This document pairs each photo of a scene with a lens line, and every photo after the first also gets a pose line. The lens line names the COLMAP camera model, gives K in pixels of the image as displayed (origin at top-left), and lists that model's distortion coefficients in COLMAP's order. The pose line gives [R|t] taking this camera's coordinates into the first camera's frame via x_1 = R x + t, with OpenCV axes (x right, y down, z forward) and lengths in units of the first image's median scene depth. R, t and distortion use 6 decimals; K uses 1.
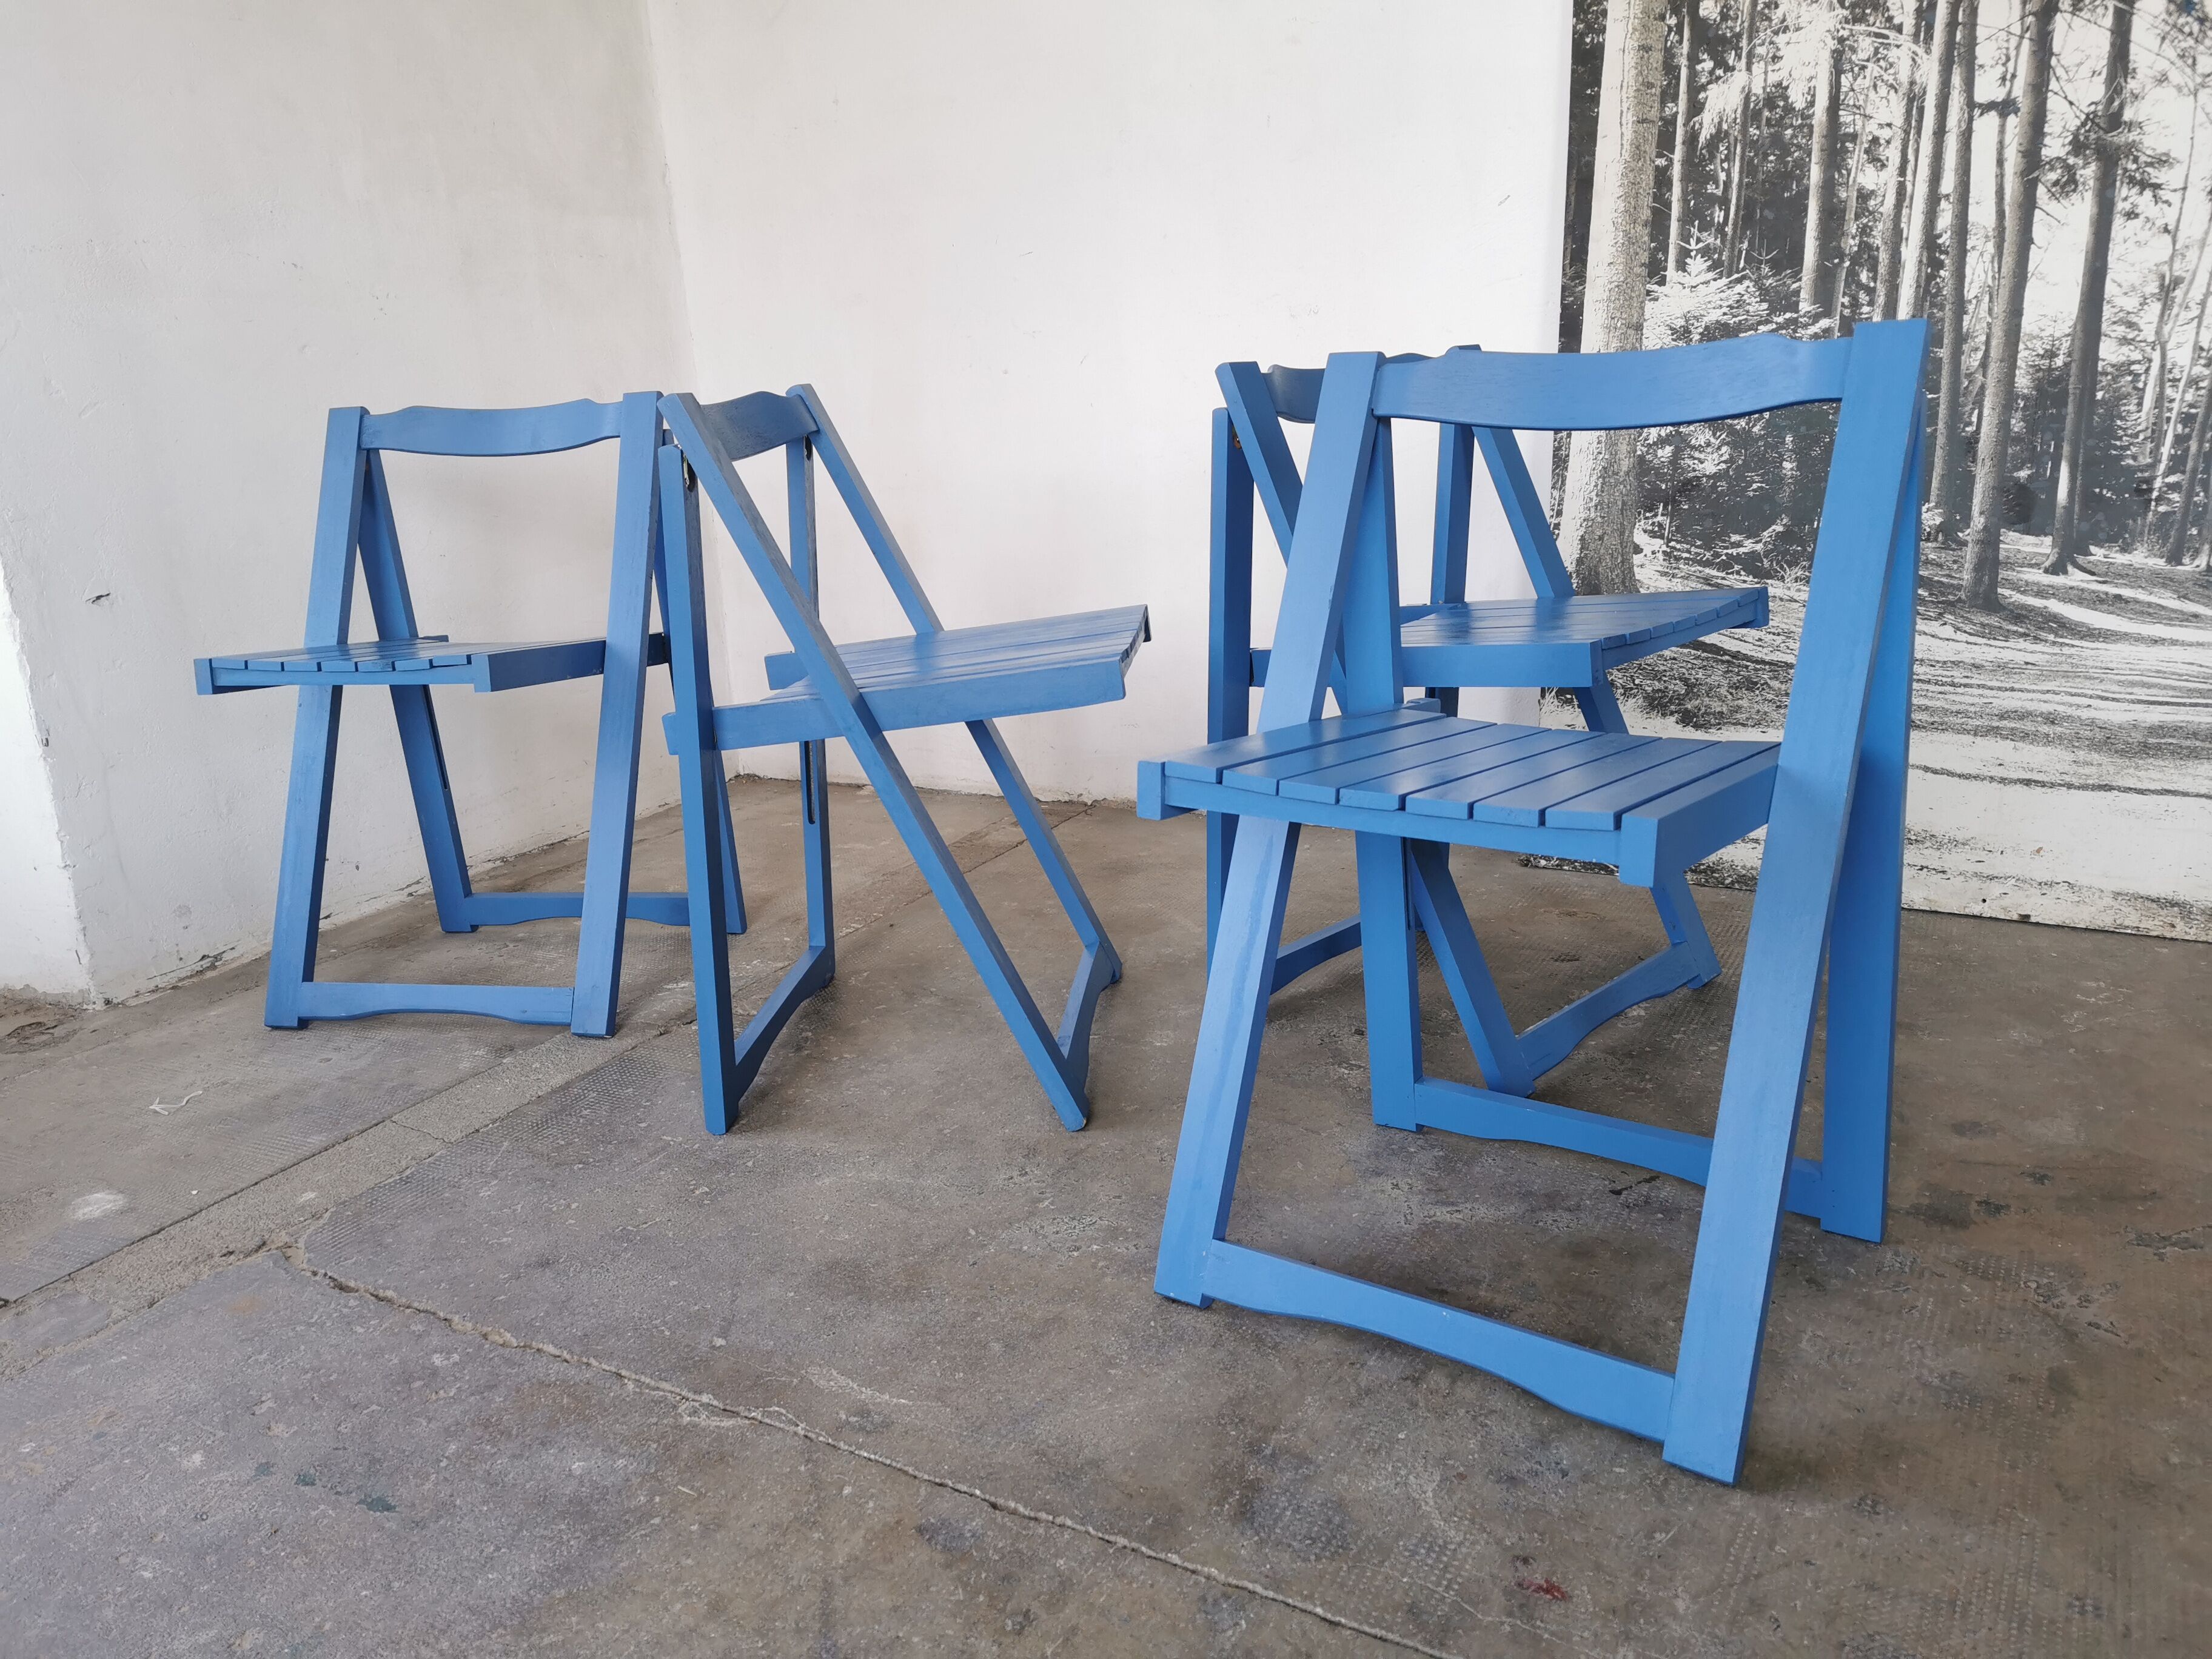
lens RADIAL K [[1693.6, 0, 1093.8], [0, 1693.6, 835.5], [0, 0, 1]] dist [0.073727, -0.107424]
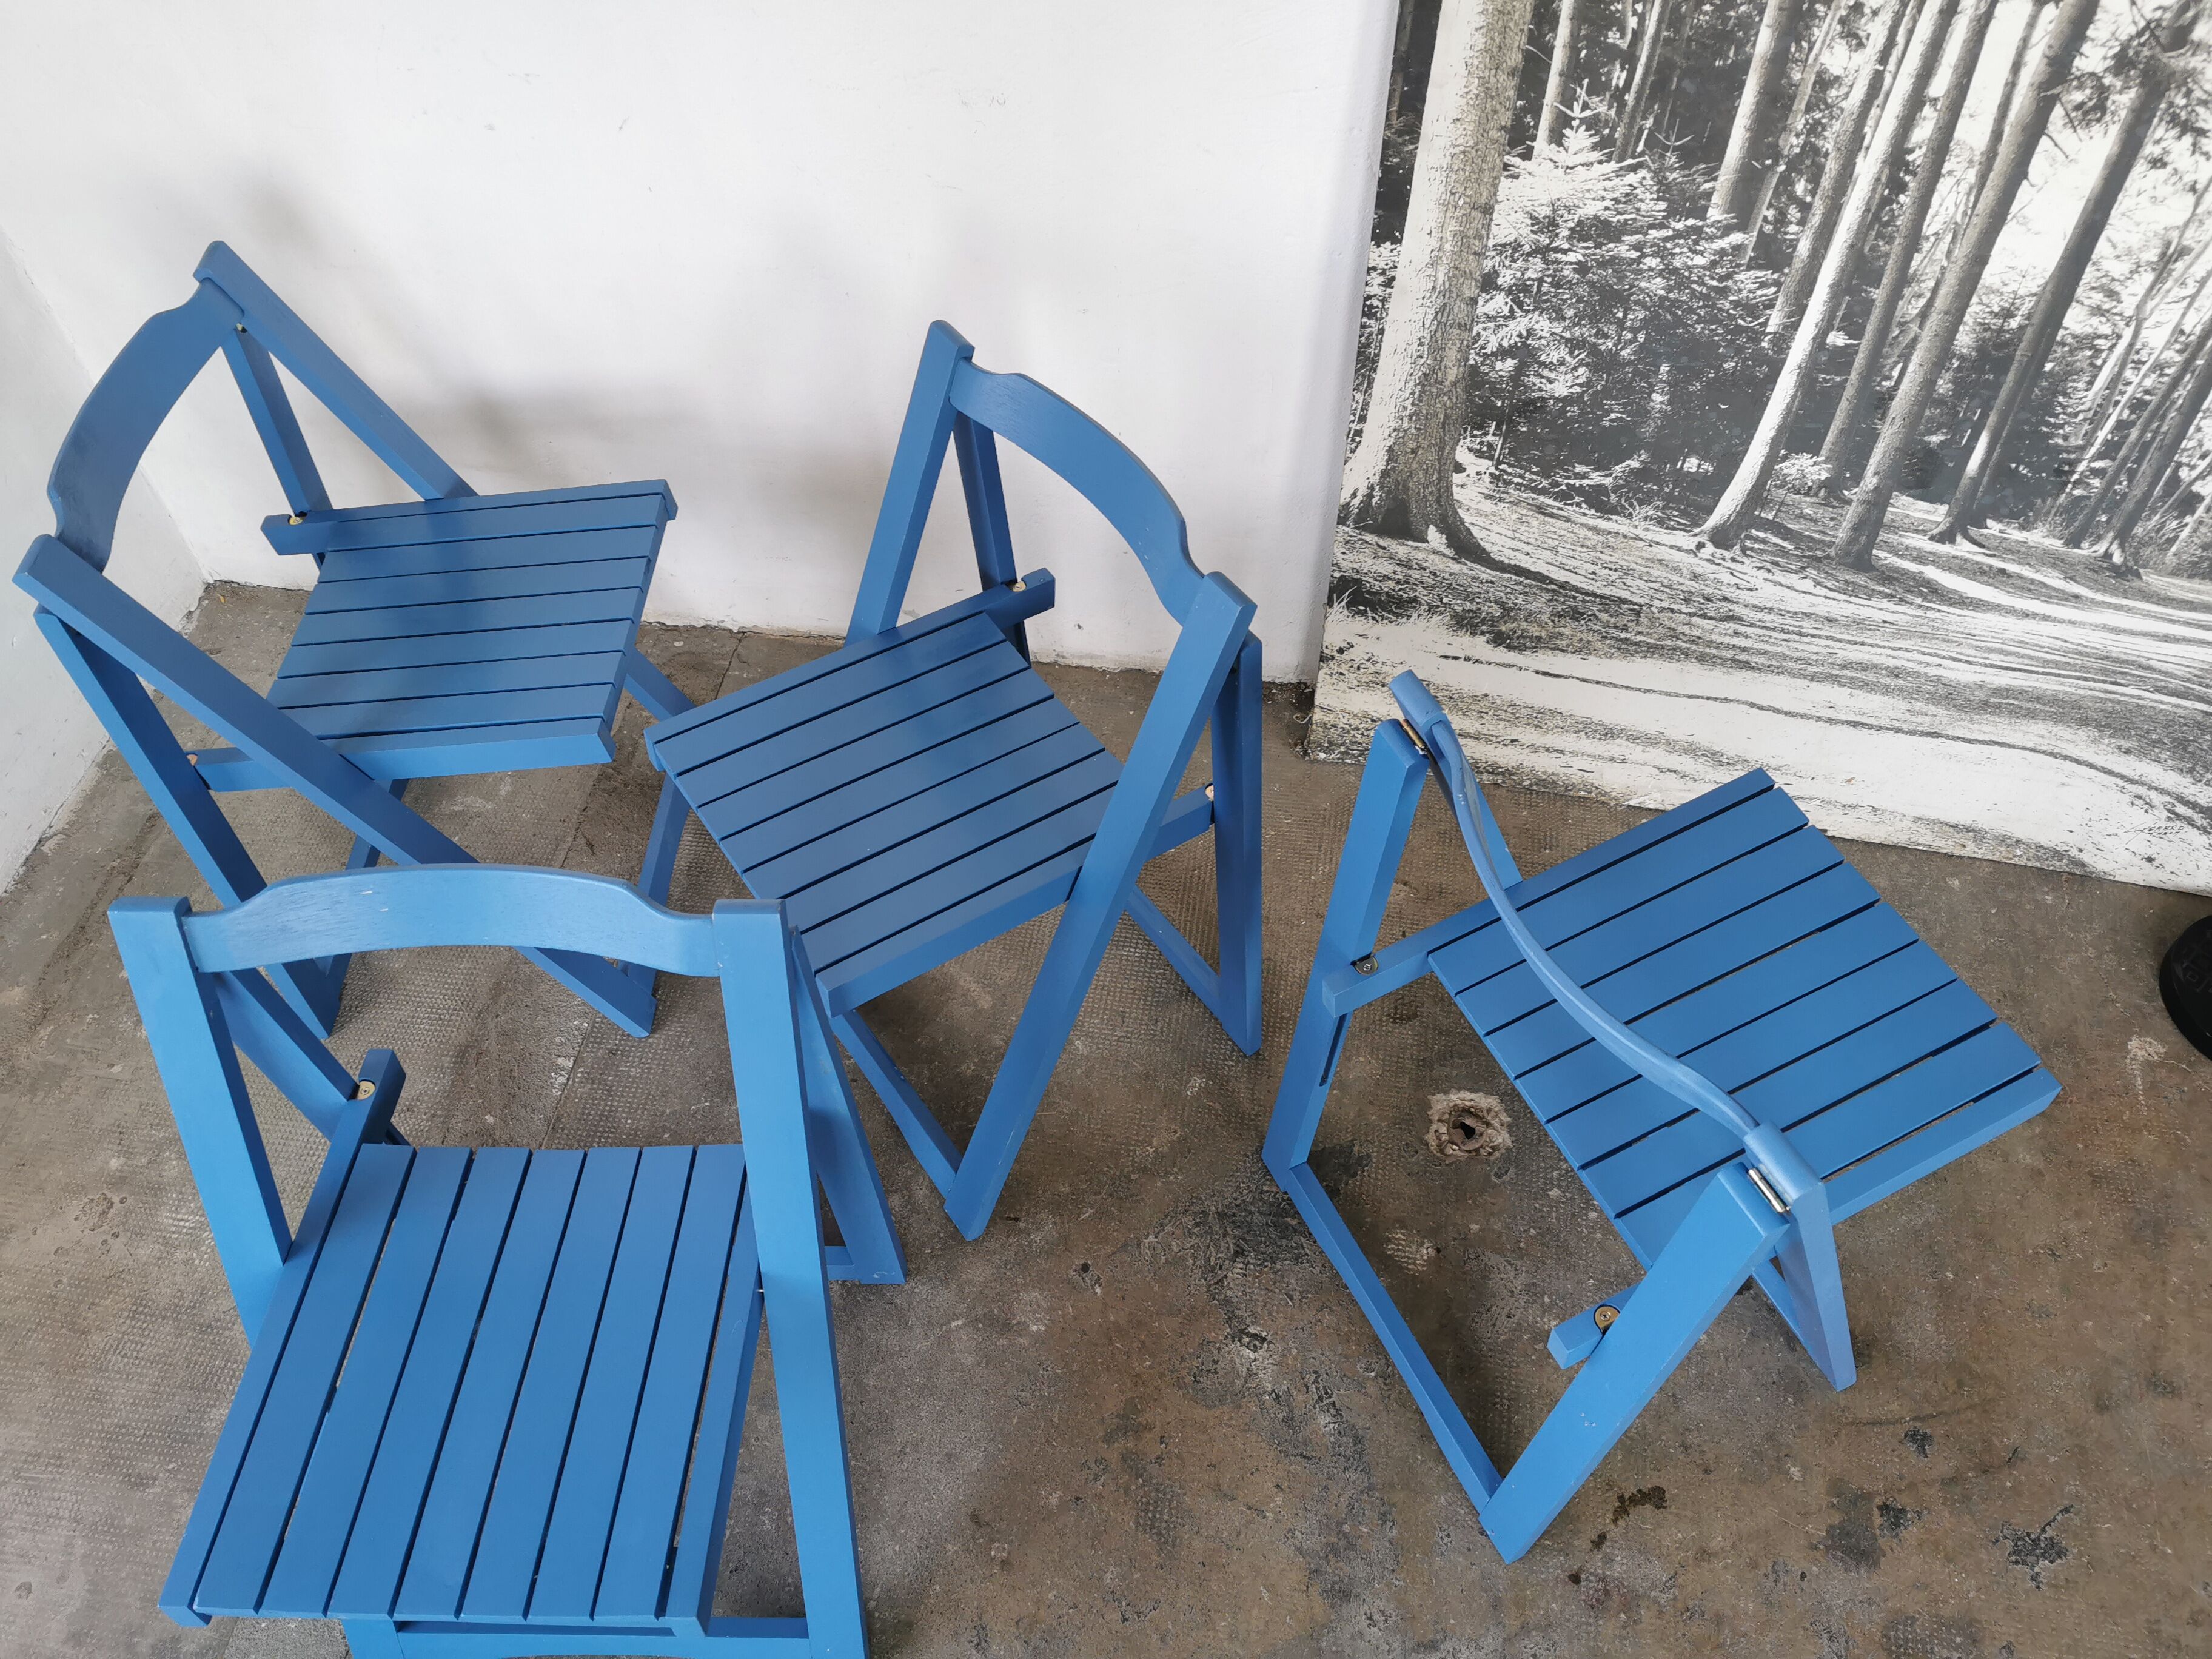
lens RADIAL K [[1700.7, 0, 1106.0], [0, 1700.7, 829.5], [0, 0, 1]] dist [0.077154, -0.101330]
pose [[0.942732, -0.247328, 0.223798, -0.059088], [0.067670, 0.798820, 0.597752, -0.575104], [-0.326615, -0.548376, 0.769809, 0.392501]]
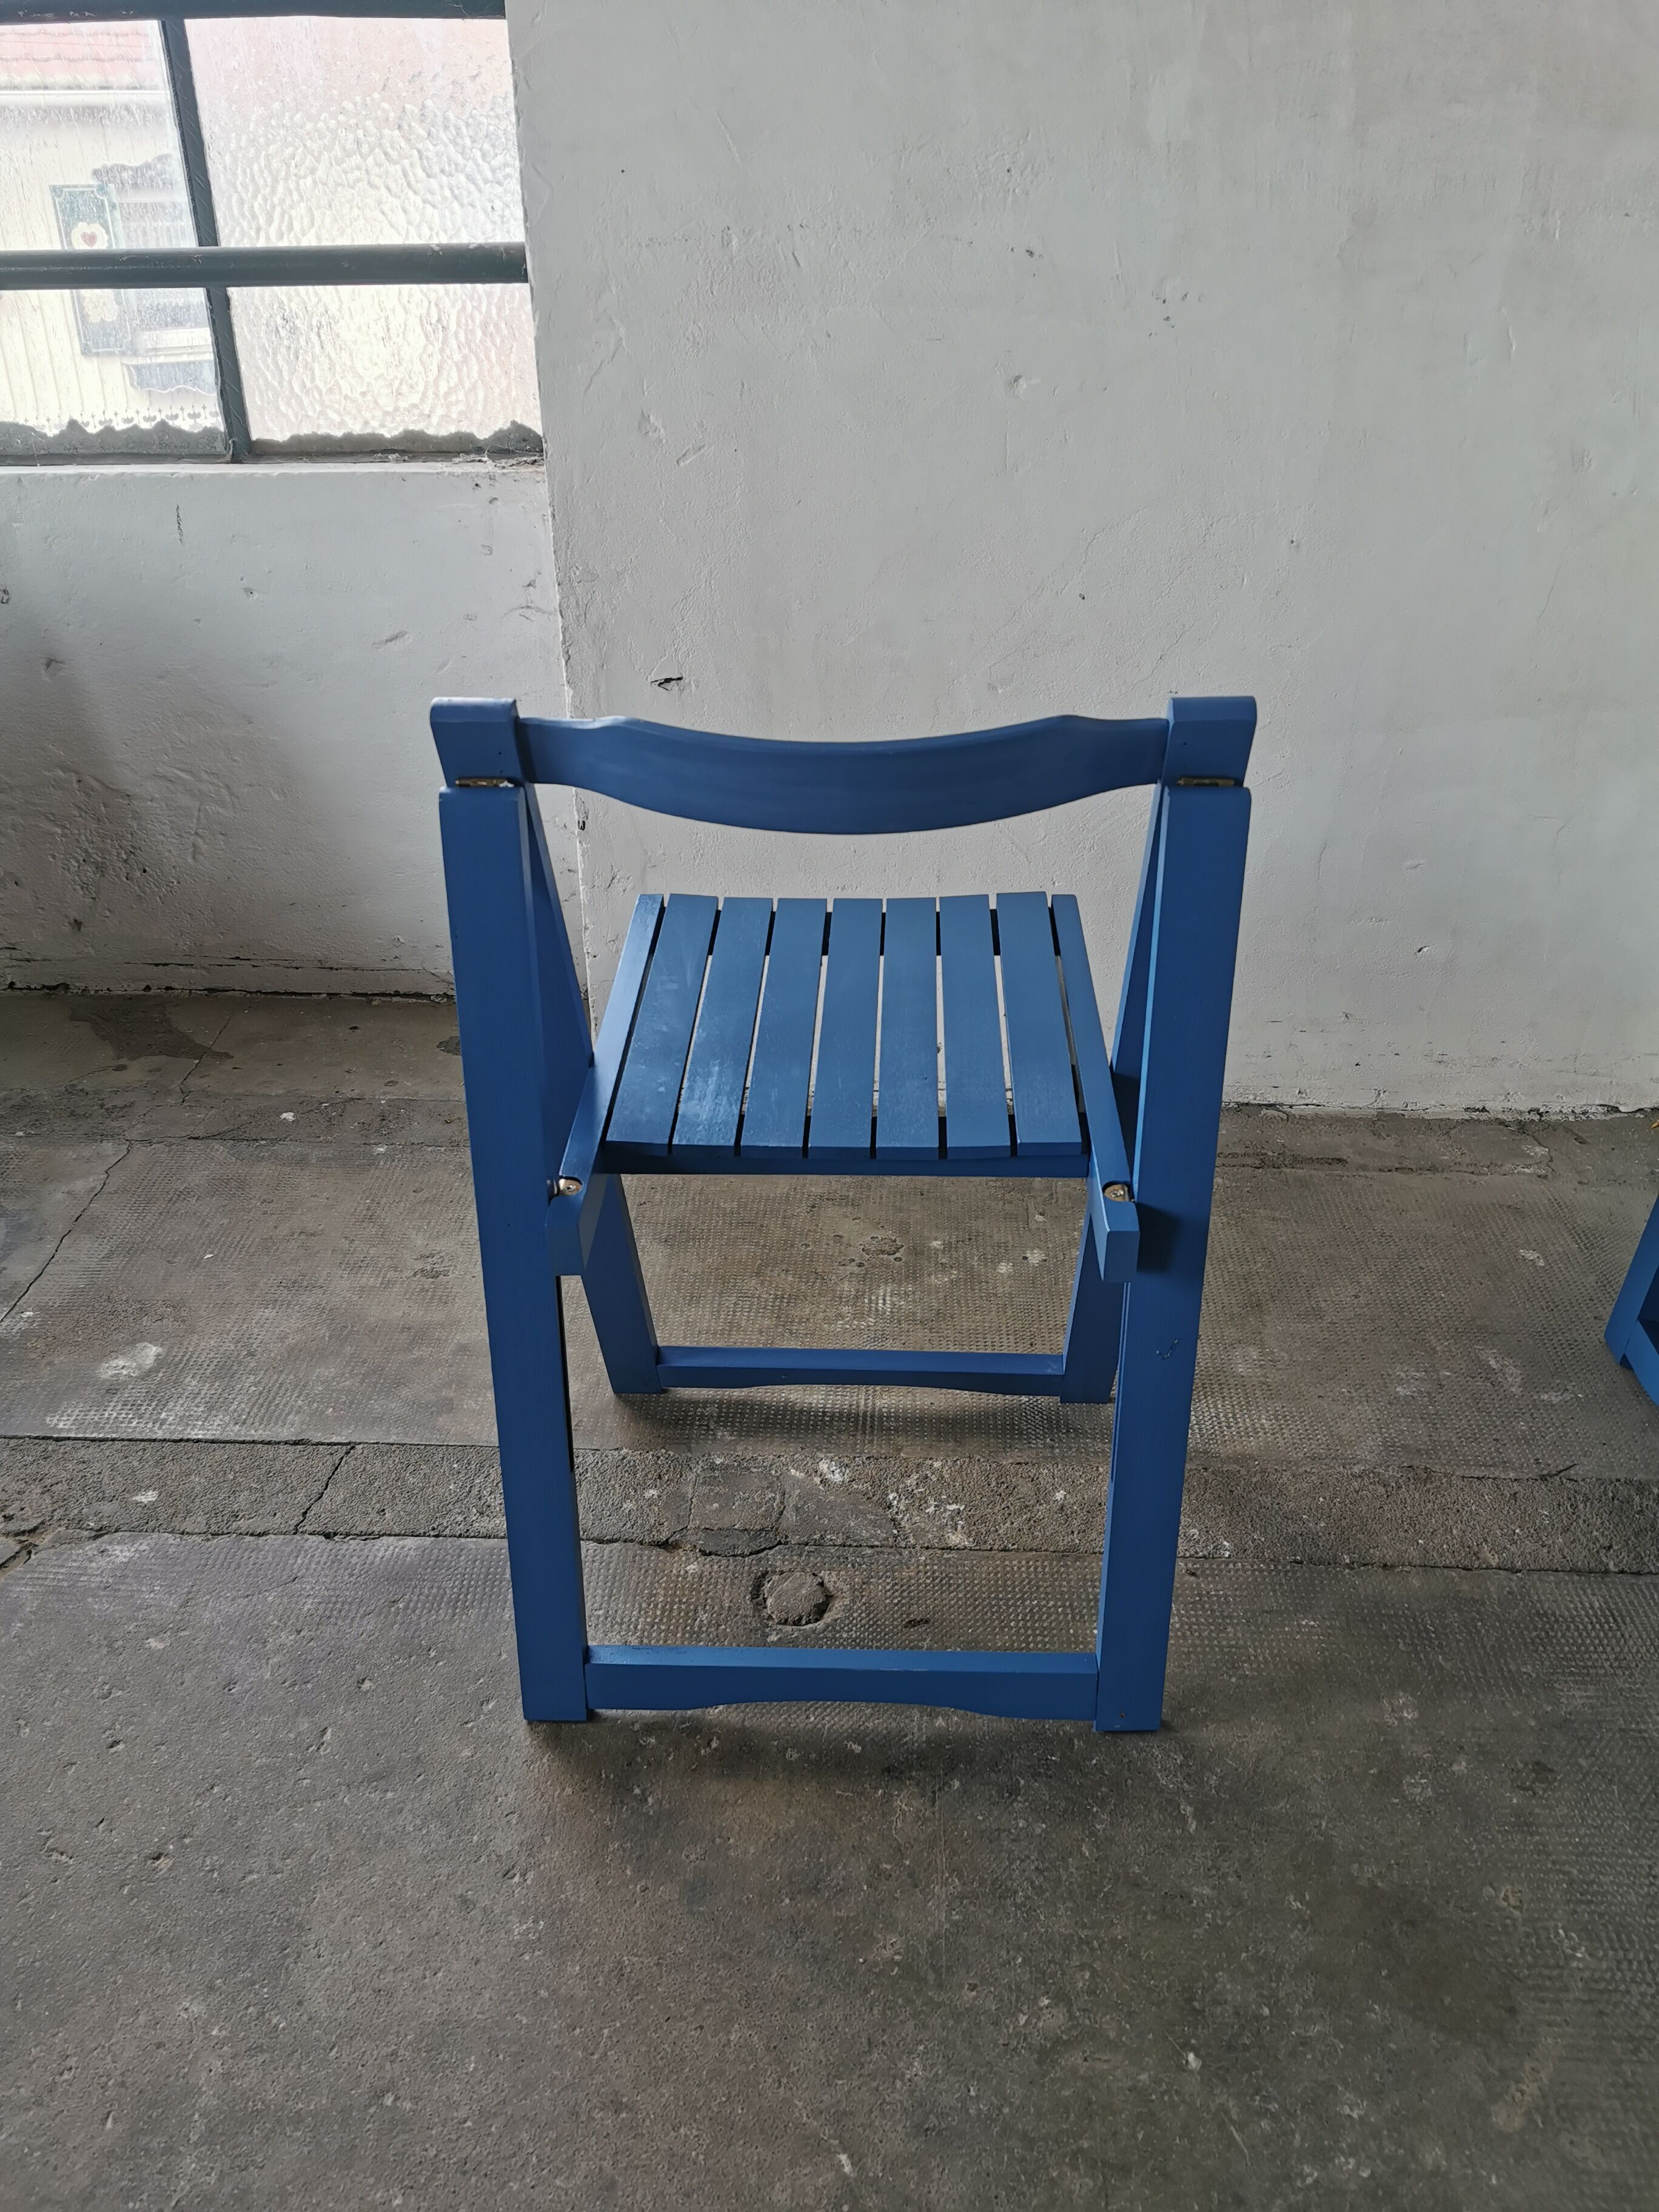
lens RADIAL K [[1692.5, 0, 824.3], [0, 1692.5, 1092.9], [0, 0, 1]] dist [0.114175, -0.191153]
pose [[0.418790, 0.467302, -0.778617, 0.223903], [-0.249869, 0.883631, 0.395932, -0.328403], [0.873029, 0.028739, 0.486820, 0.687917]]
